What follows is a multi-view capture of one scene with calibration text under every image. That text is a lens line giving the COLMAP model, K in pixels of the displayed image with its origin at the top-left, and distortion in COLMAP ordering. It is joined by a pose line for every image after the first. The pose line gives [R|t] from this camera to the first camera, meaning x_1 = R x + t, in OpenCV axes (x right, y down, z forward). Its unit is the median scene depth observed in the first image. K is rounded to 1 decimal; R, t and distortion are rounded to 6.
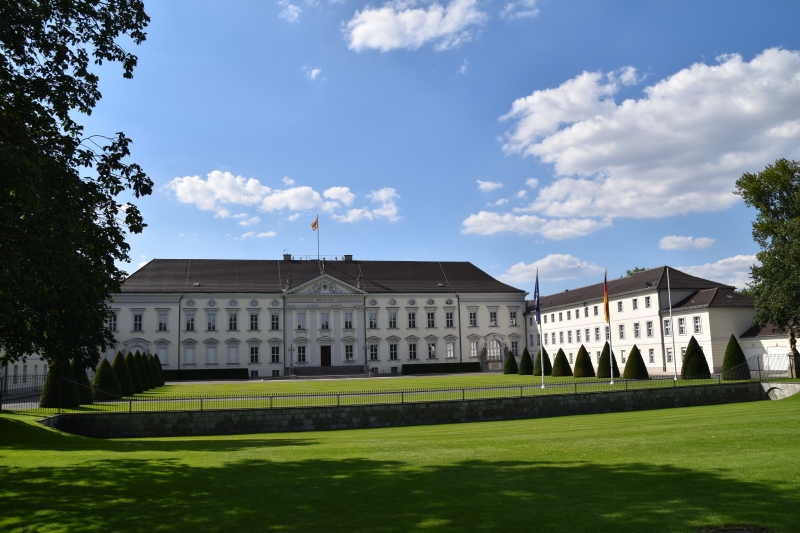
lens RADIAL K [[649.3, 0, 405.0], [0, 649.3, 255.0], [0, 0, 1]] dist [-0.137010, 0.062358]
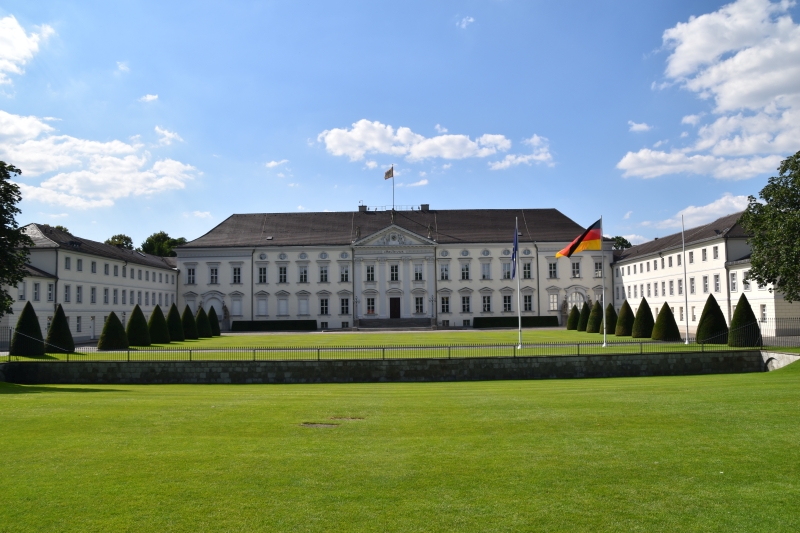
lens RADIAL K [[661.6, 0, 403.8], [0, 661.6, 266.1], [0, 0, 1]] dist [-0.152125, 0.124677]
pose [[0.969938, -0.003385, -0.243327, 0.135897], [0.026324, 0.995495, 0.091084, 0.000912], [0.241923, -0.094752, 0.965658, 0.033228]]
